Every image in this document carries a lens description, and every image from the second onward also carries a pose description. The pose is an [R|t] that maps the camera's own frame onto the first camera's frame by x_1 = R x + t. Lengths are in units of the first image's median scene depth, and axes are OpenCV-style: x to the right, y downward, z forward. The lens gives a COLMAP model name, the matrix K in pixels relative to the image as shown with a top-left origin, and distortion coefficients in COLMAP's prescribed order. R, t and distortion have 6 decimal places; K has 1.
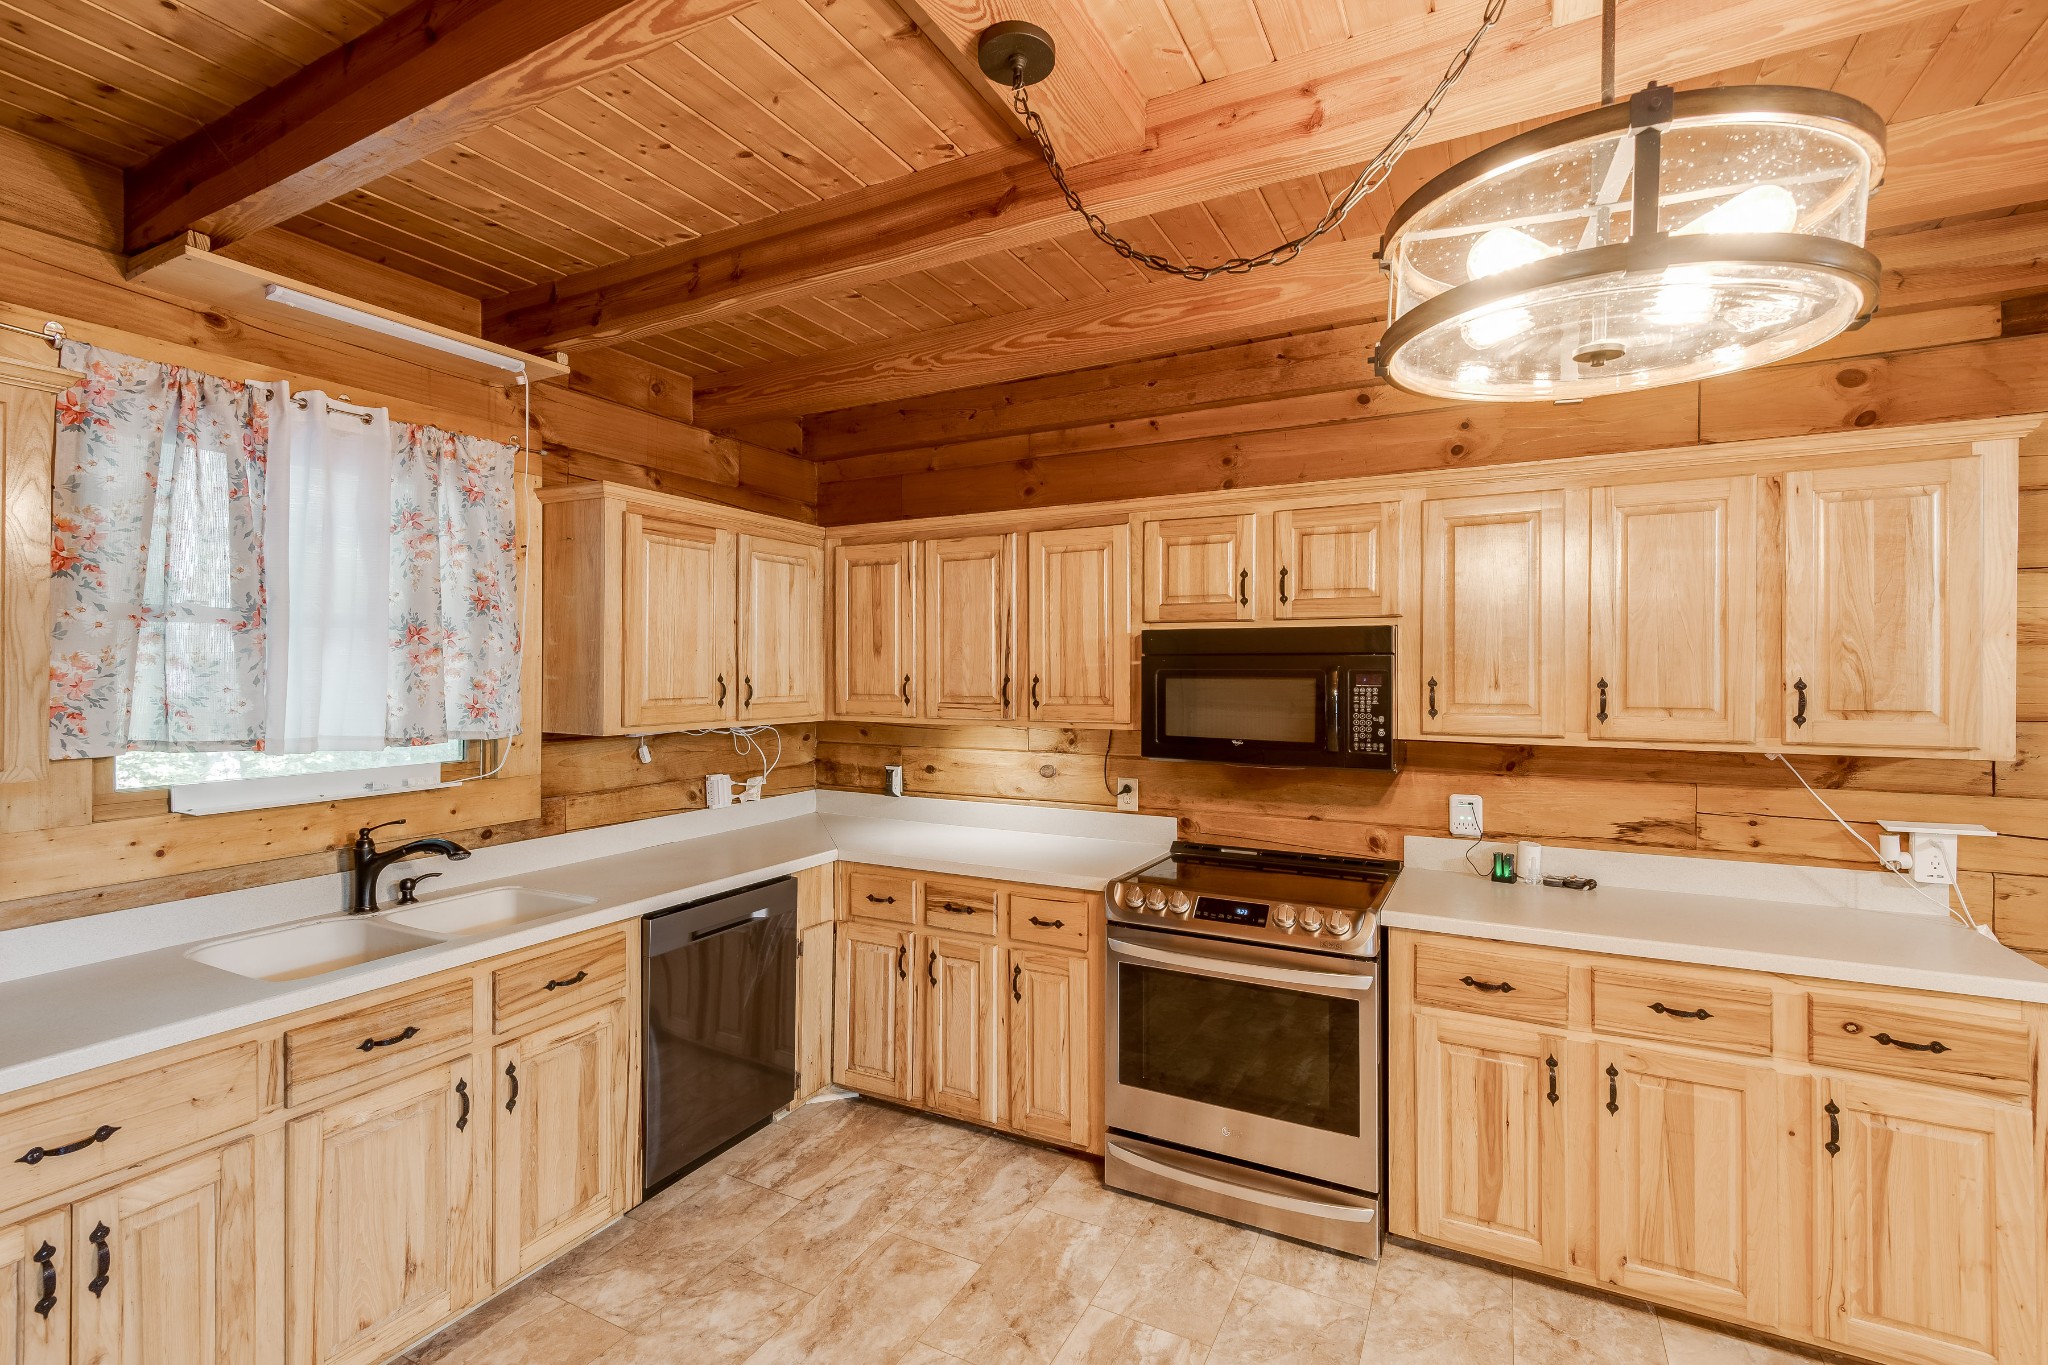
lens RADIAL K [[931.1, 0, 1023.6], [0, 931.1, 669.7], [0, 0, 1]] dist [0.010812, -0.001485]
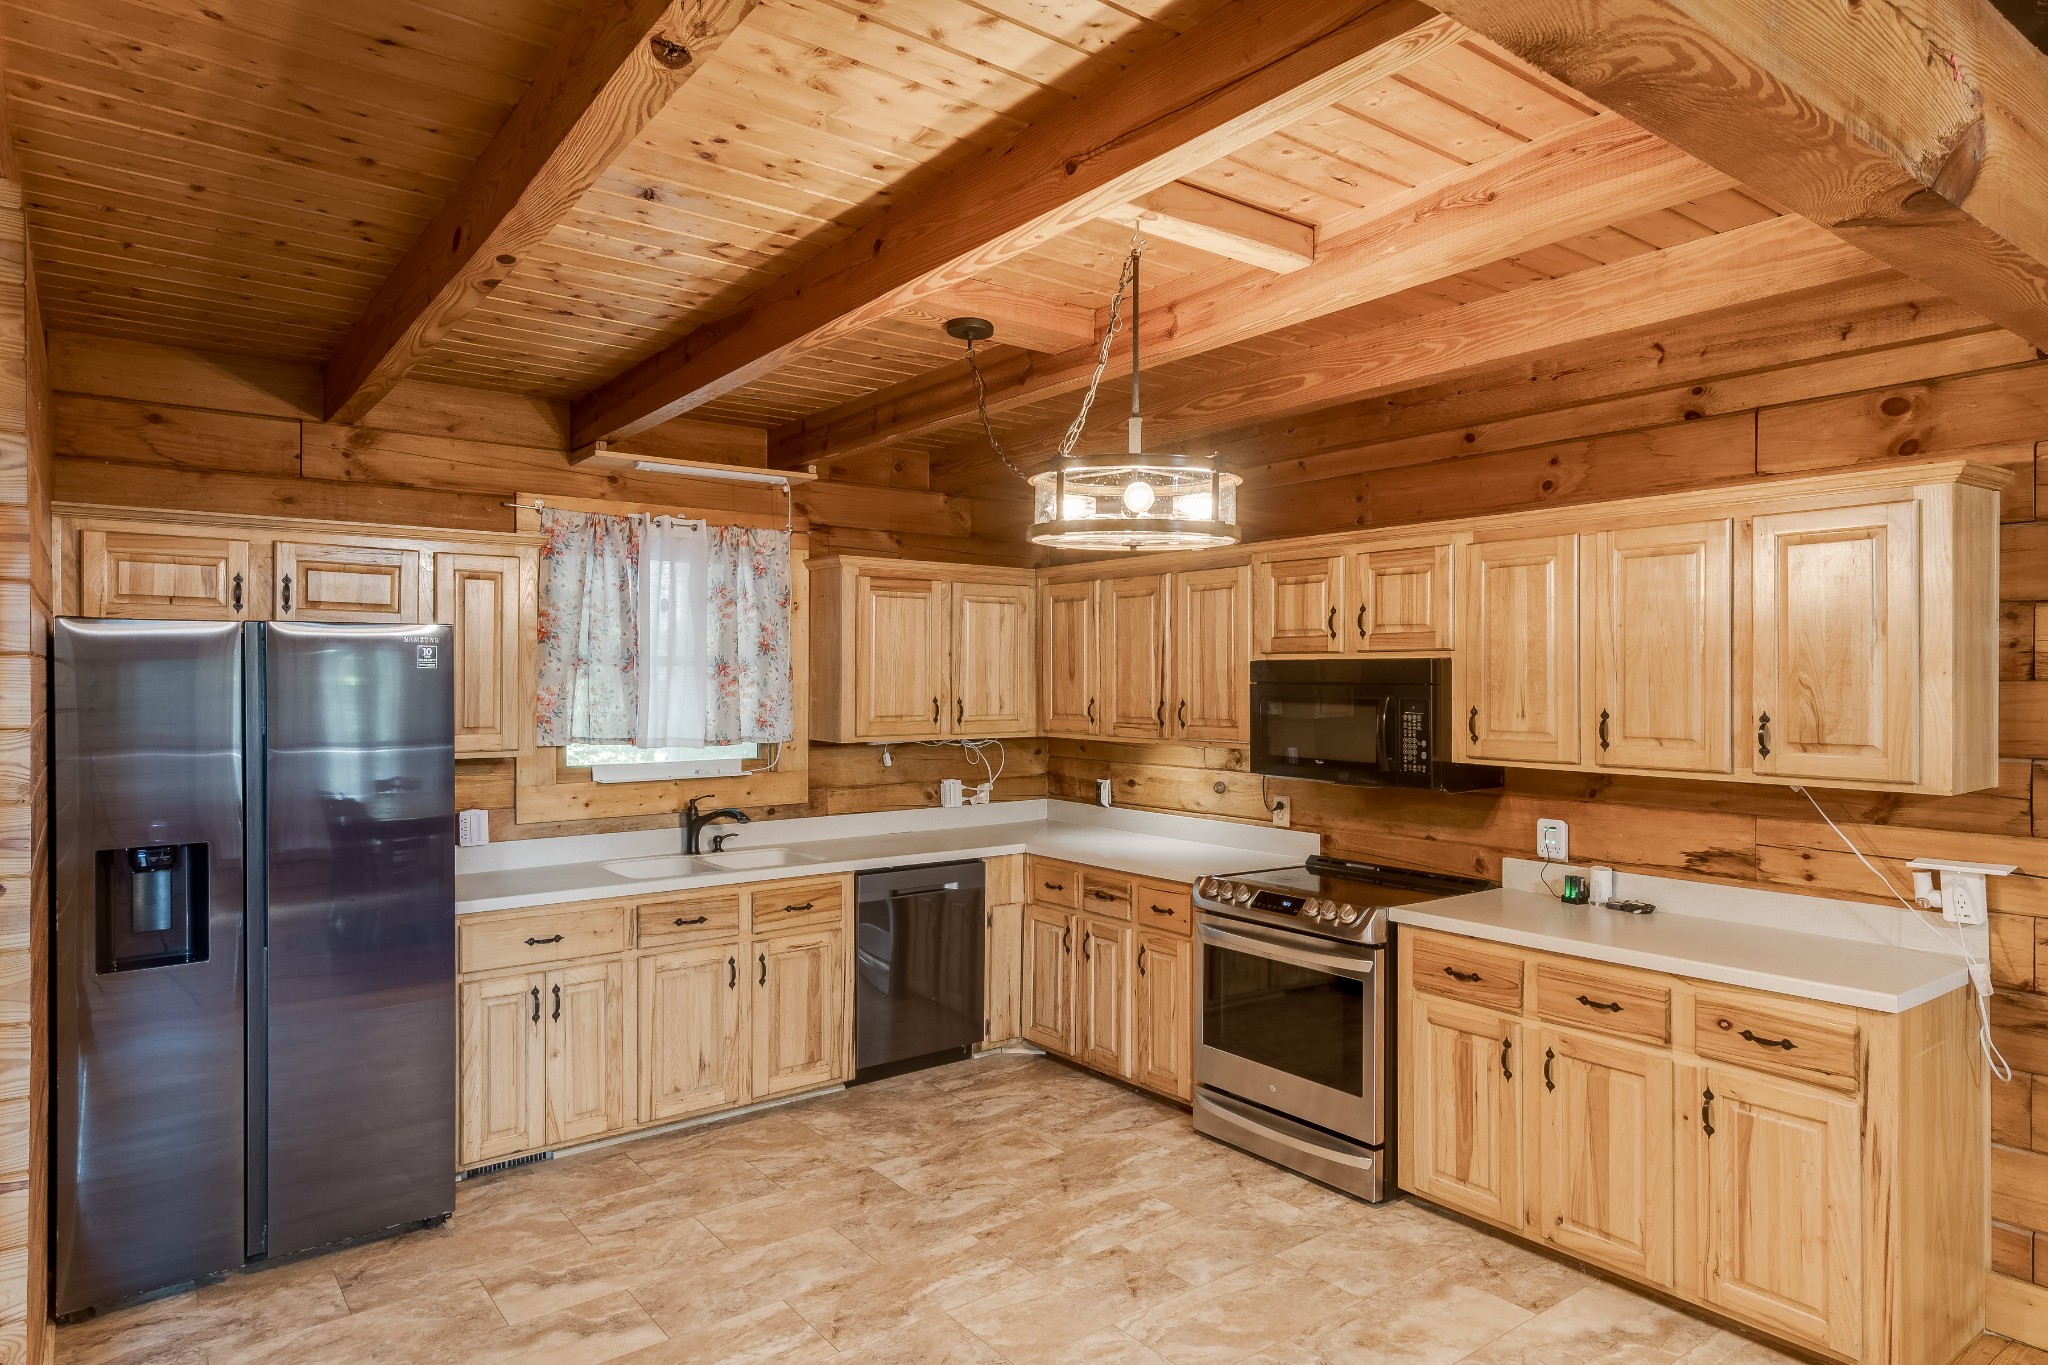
lens RADIAL K [[1217.6, 0, 1021.1], [0, 1217.6, 686.3], [0, 0, 1]] dist [0.029313, -0.001606]
pose [[0.907795, 0.003477, -0.419399, 0.590703], [-0.000790, 0.999978, 0.006580, -0.025595], [0.419413, -0.005642, 0.907778, -0.553532]]
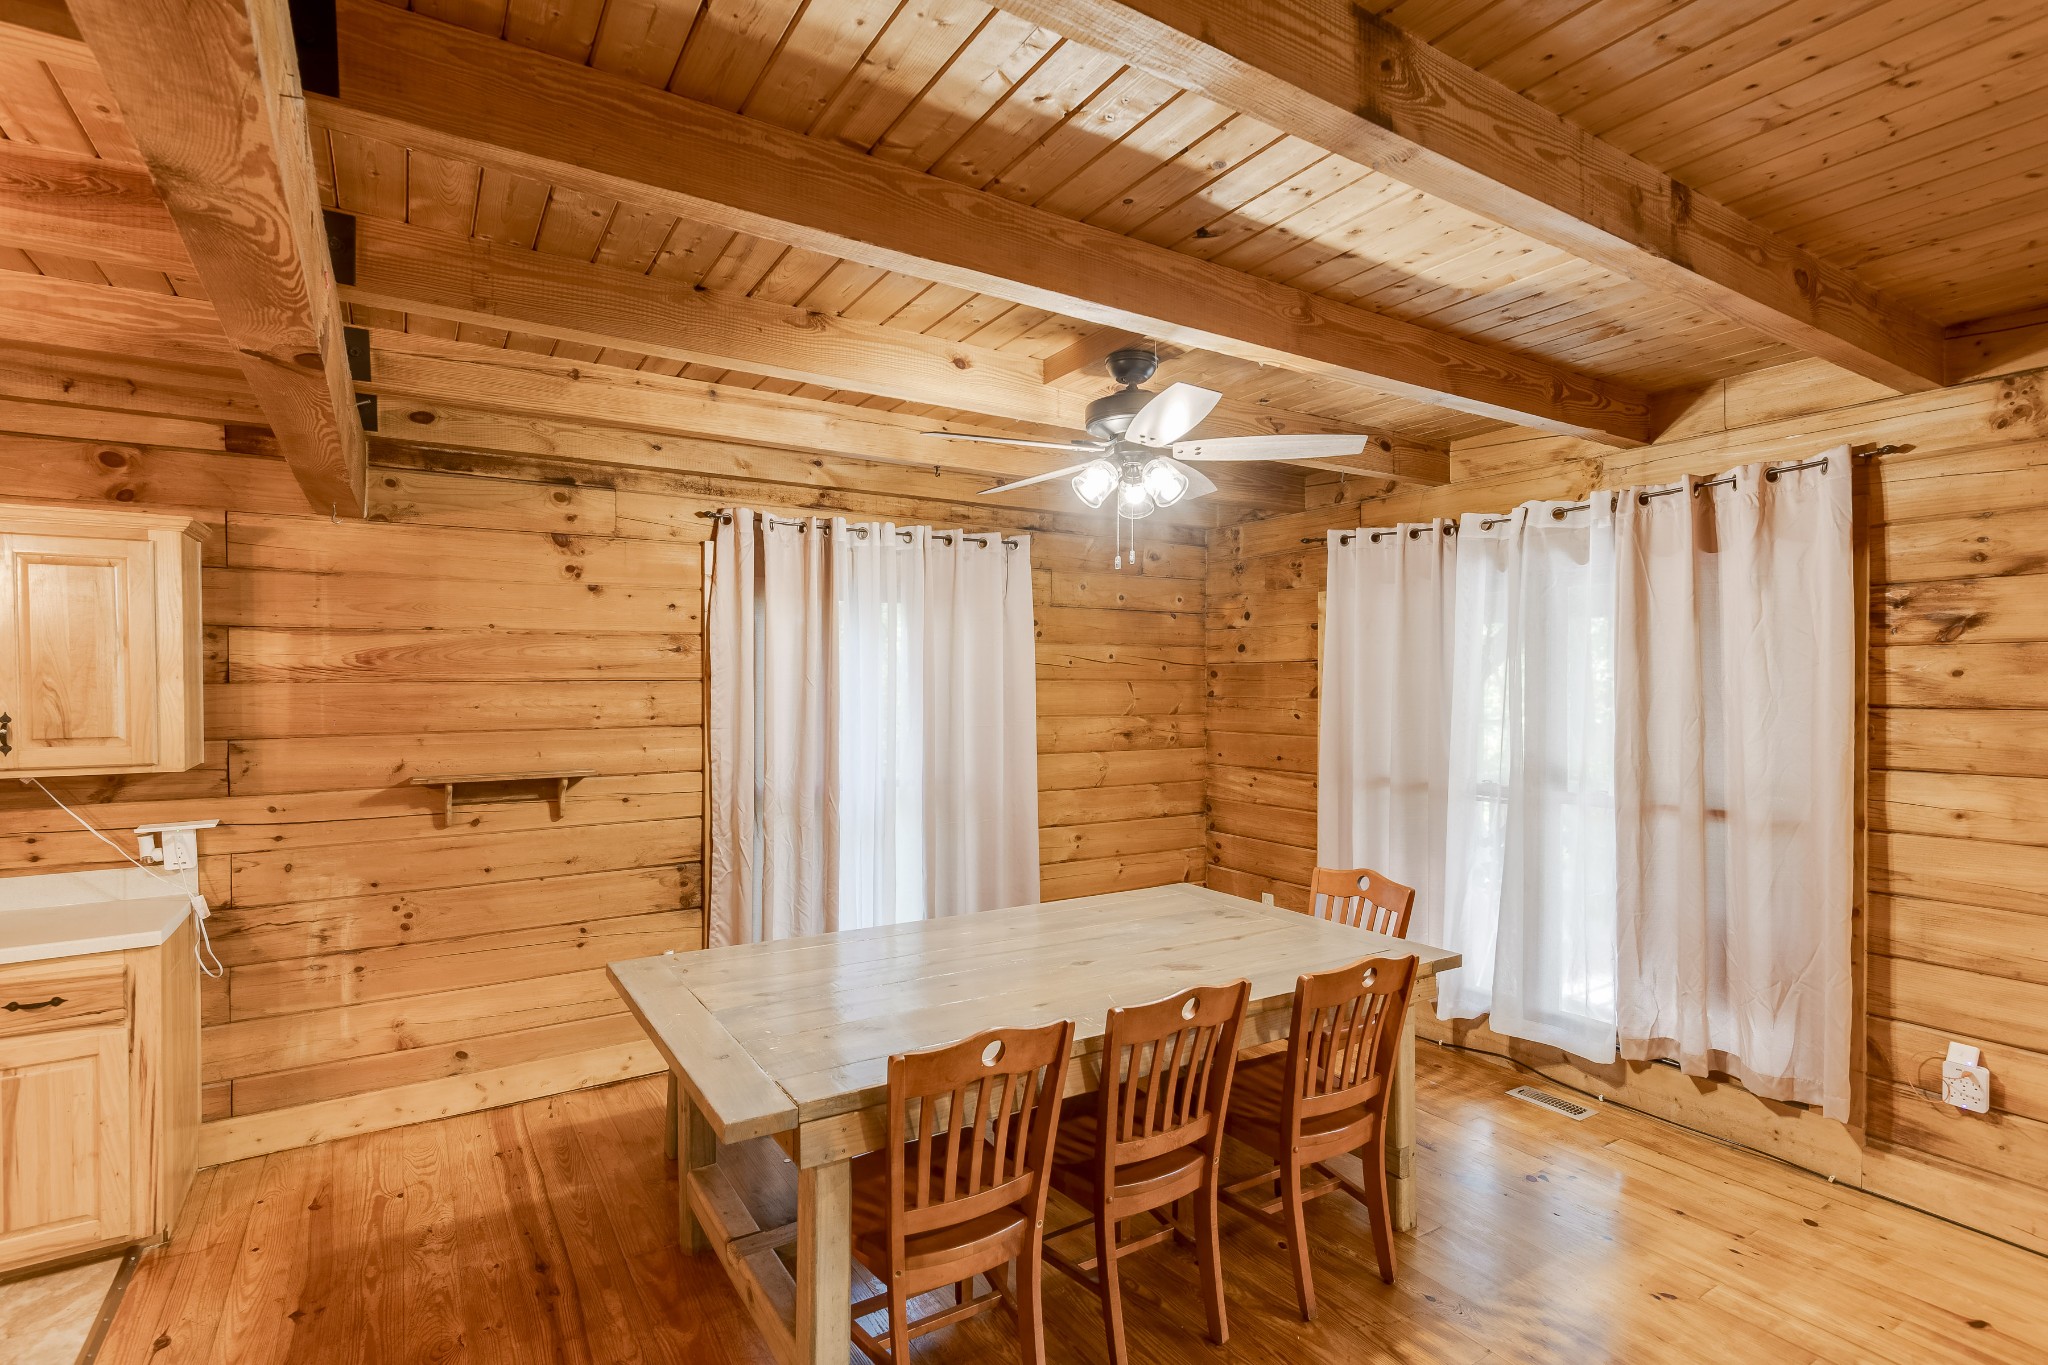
lens RADIAL K [[975.0, 0, 1019.2], [0, 975.0, 694.6], [0, 0, 1]] dist [0.001177, -0.000319]
pose [[0.497687, -0.012430, 0.867268, 0.371266], [0.002476, 0.999914, 0.012910, -0.023346], [-0.867353, -0.004277, 0.497675, -0.619717]]
